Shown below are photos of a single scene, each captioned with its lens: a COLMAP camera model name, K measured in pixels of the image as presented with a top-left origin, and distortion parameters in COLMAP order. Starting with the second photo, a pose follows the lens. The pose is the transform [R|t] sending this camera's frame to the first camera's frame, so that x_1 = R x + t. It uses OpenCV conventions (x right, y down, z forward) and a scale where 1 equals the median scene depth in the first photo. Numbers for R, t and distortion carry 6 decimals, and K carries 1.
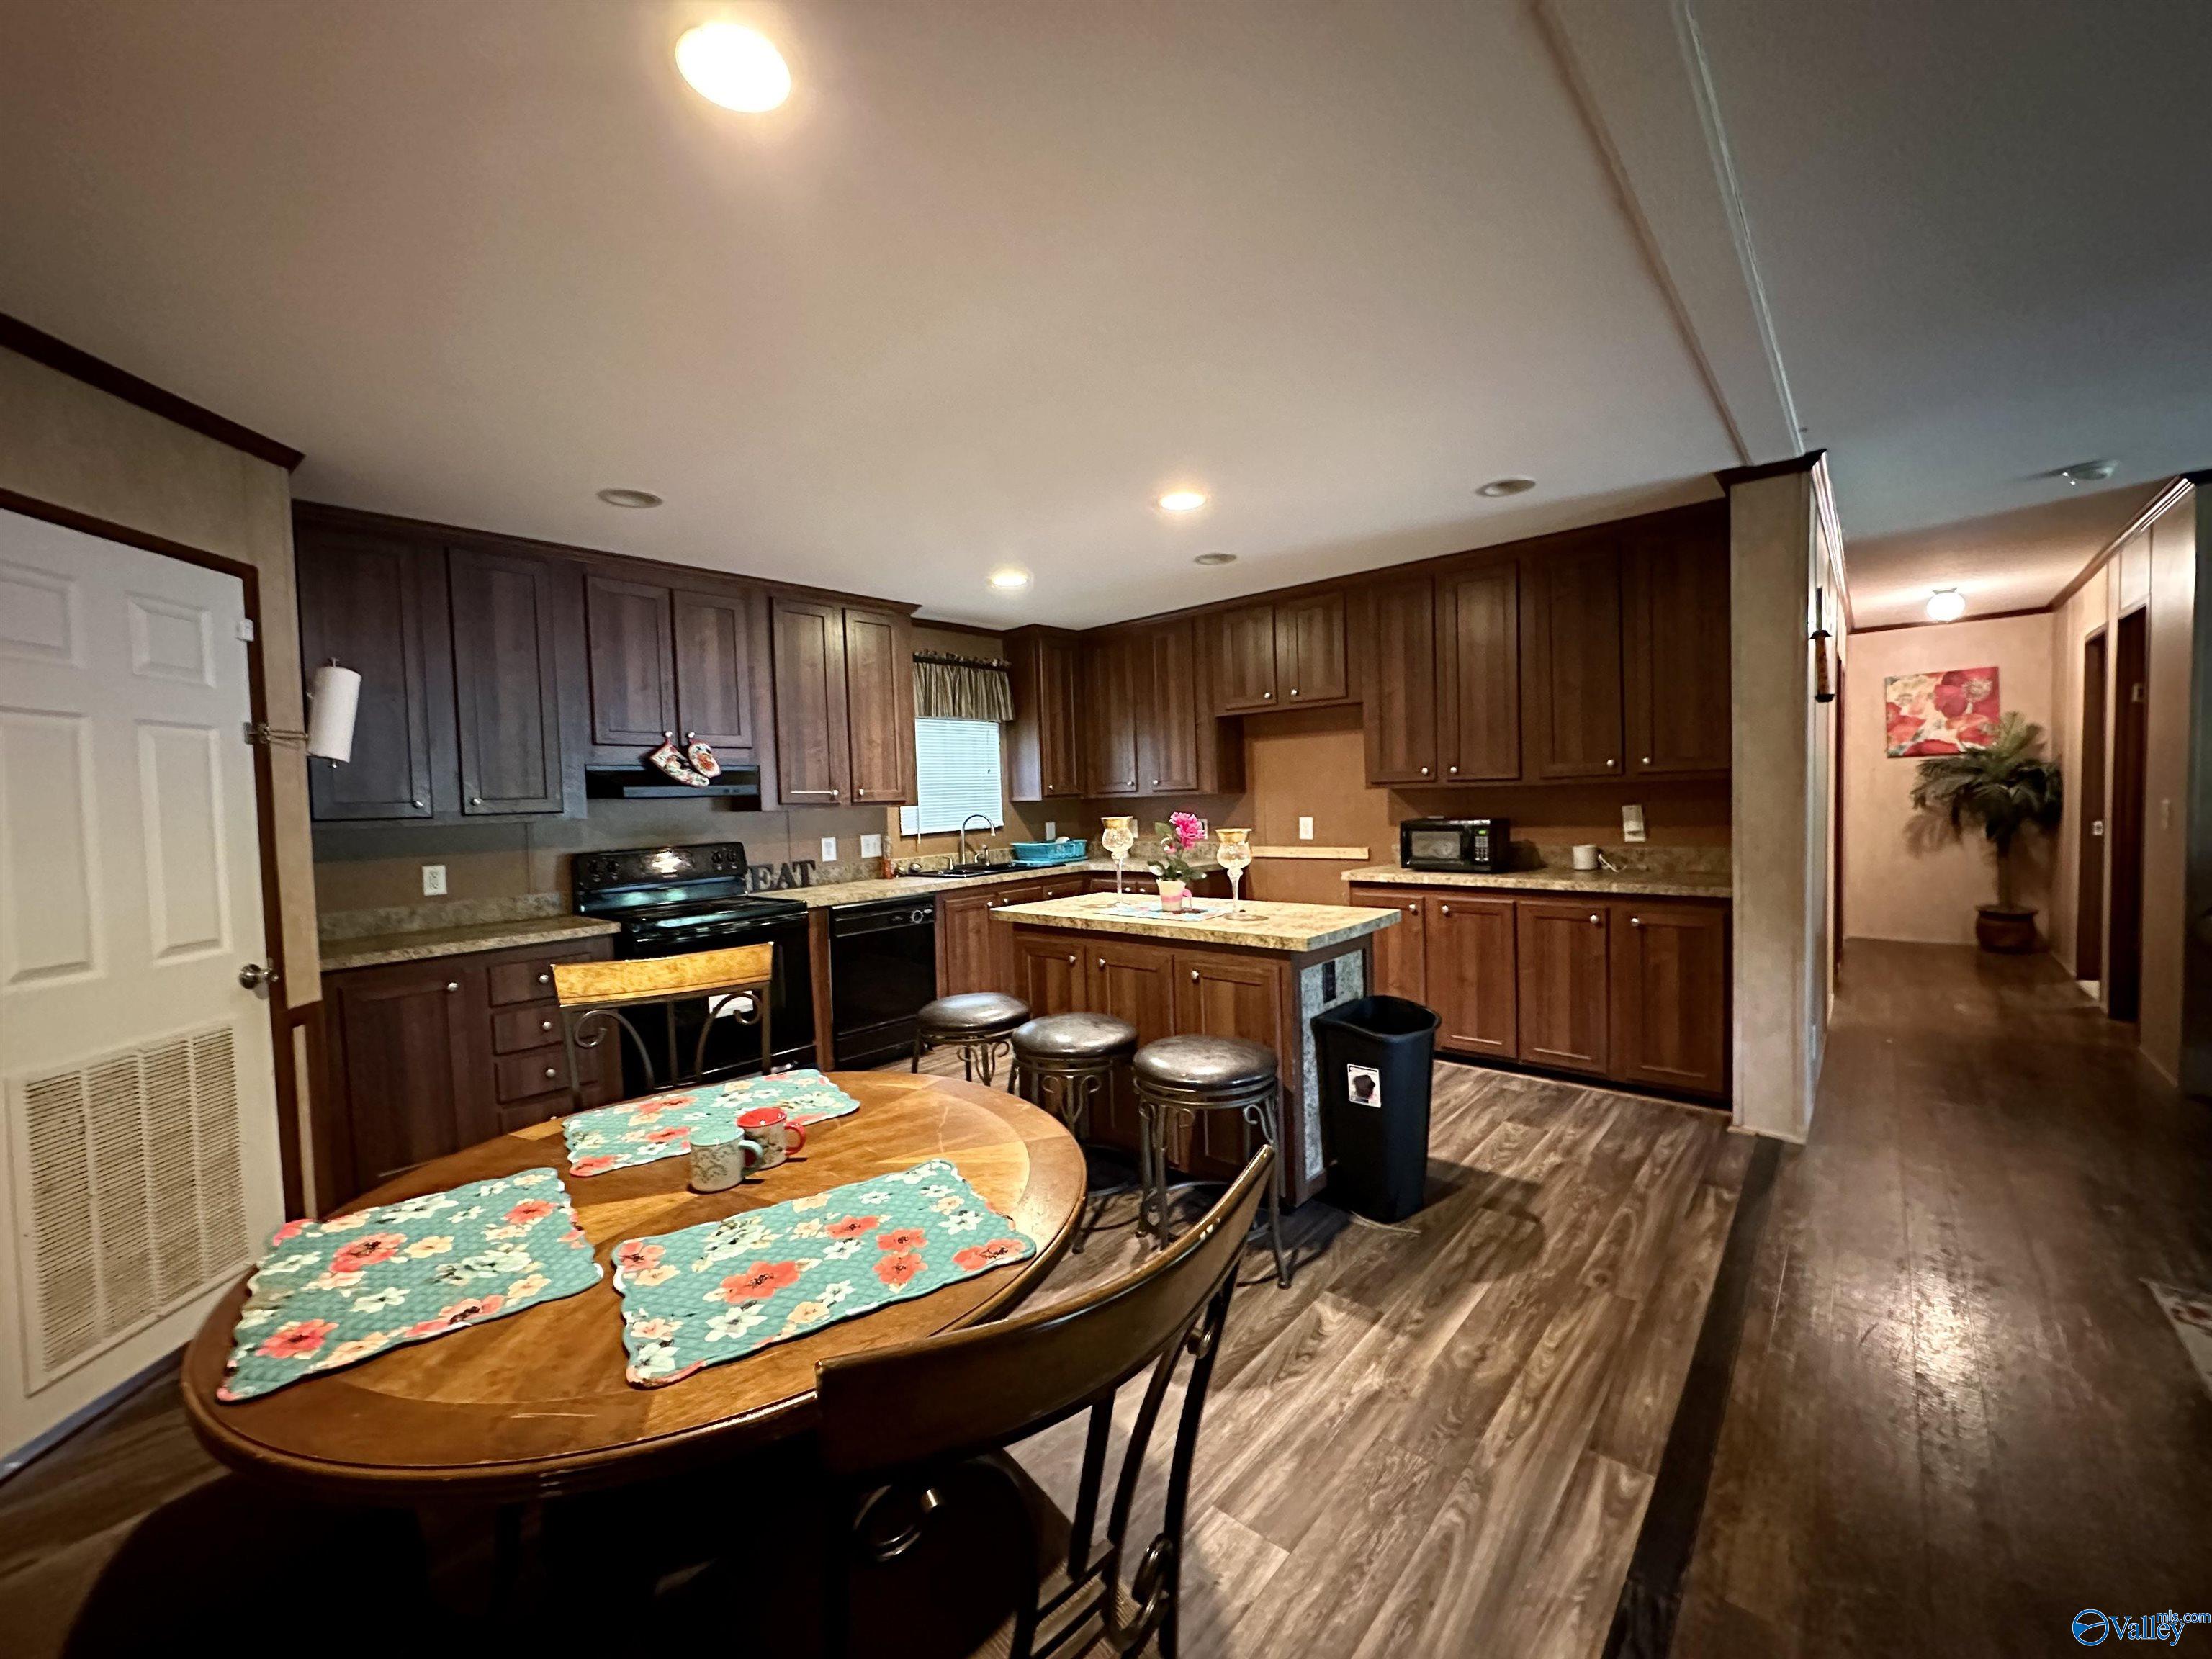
lens RADIAL K [[878.3, 0, 1105.8], [0, 878.3, 835.5], [0, 0, 1]] dist [-0.004521, 0.000381]
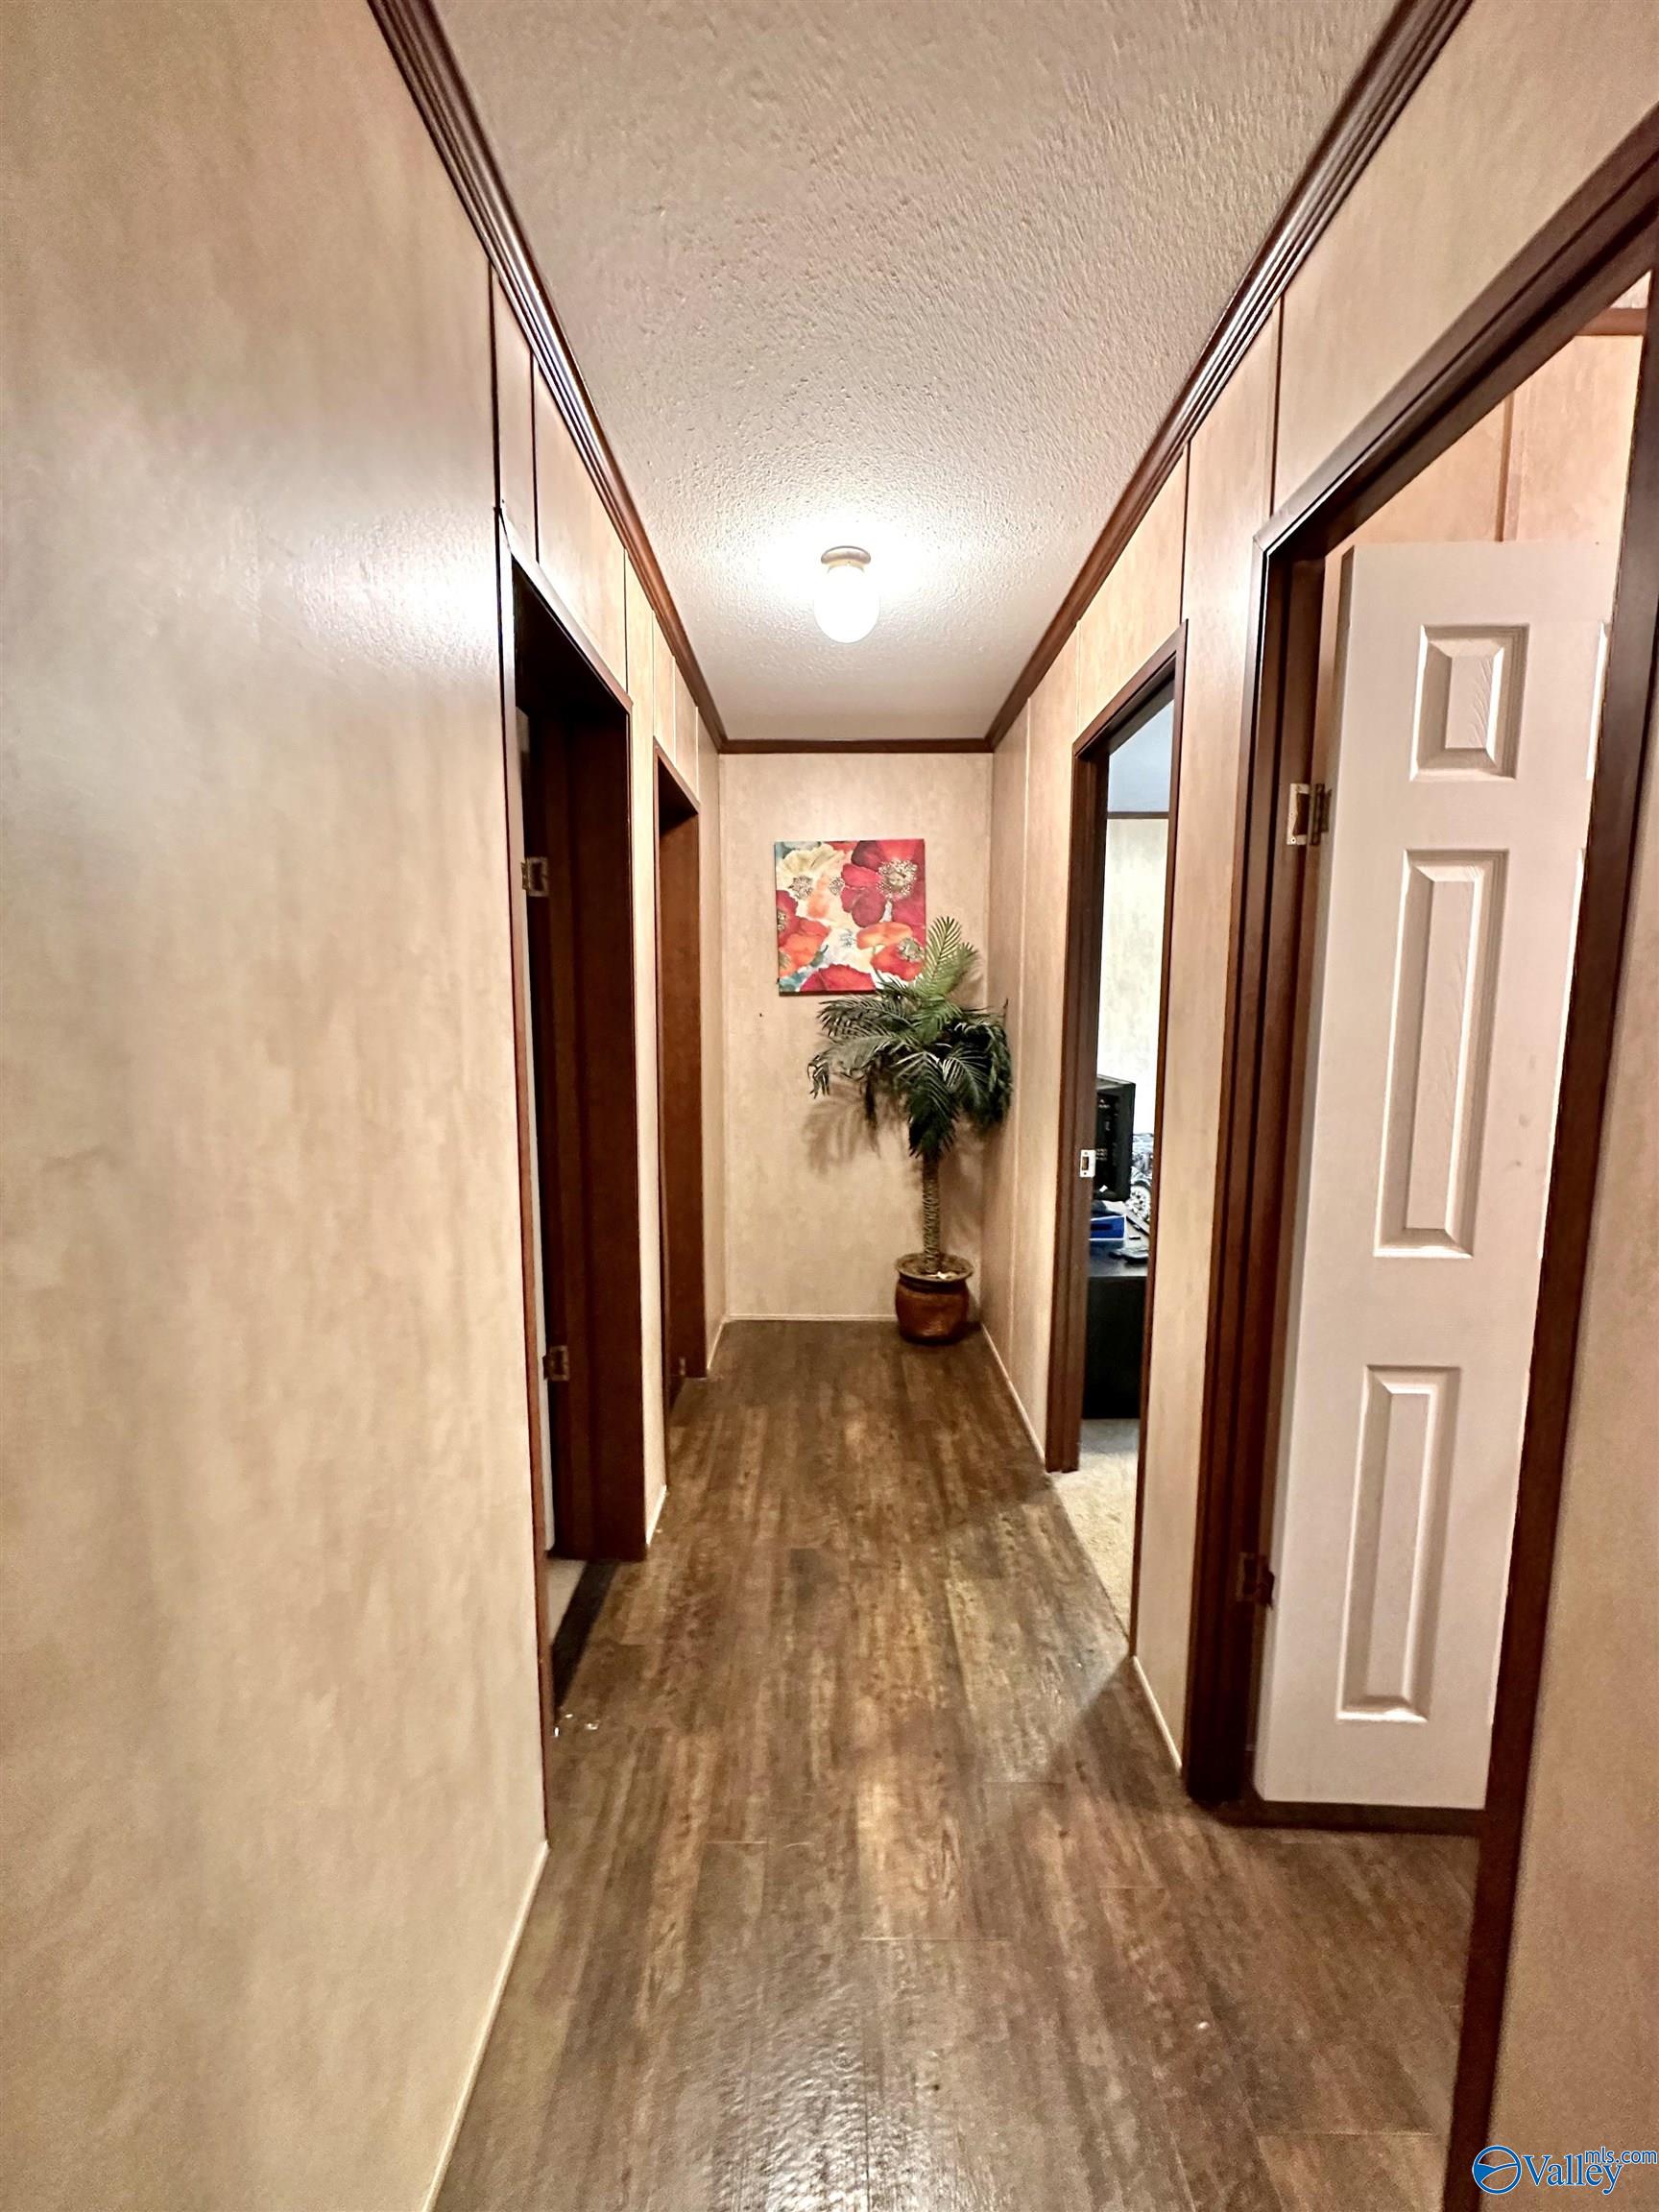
lens RADIAL K [[878.3, 0, 826.7], [0, 878.3, 1108.4], [0, 0, 1]] dist [-0.004521, 0.000381]
pose [[0.753795, -0.047669, 0.655378, 0.575209], [0.006051, 0.997826, 0.065618, -0.056288], [-0.657082, -0.045497, 0.752445, 0.588388]]
